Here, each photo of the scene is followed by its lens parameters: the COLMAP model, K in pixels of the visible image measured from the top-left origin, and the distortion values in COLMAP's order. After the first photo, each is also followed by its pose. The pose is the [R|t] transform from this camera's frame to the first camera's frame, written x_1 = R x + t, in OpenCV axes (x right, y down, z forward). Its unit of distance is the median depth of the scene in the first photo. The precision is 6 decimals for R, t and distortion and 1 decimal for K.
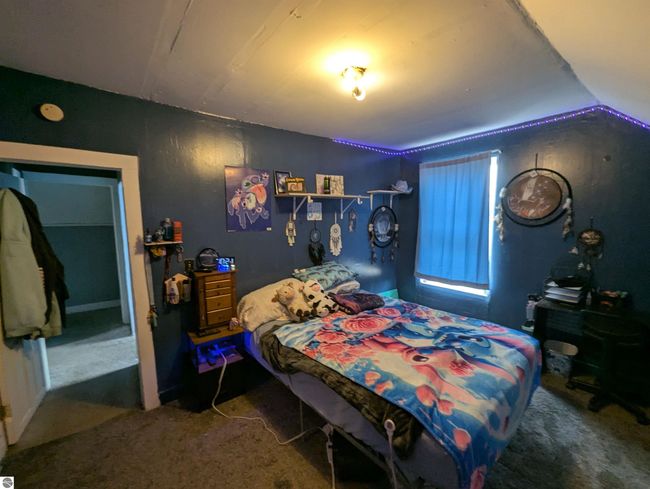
lens RADIAL K [[270.2, 0, 326.0], [0, 270.2, 246.5], [0, 0, 1]] dist [-0.000988, -0.000278]
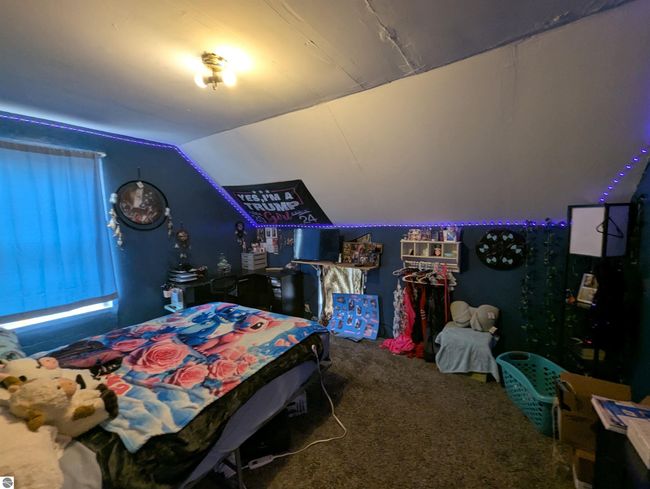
lens RADIAL K [[270.2, 0, 326.1], [0, 270.2, 245.4], [0, 0, 1]] dist [-0.000988, -0.000278]
pose [[-0.266603, -0.073741, 0.960981, -0.640992], [0.132778, 0.984752, 0.112402, -0.042780], [-0.954616, 0.157564, -0.252747, 0.645035]]
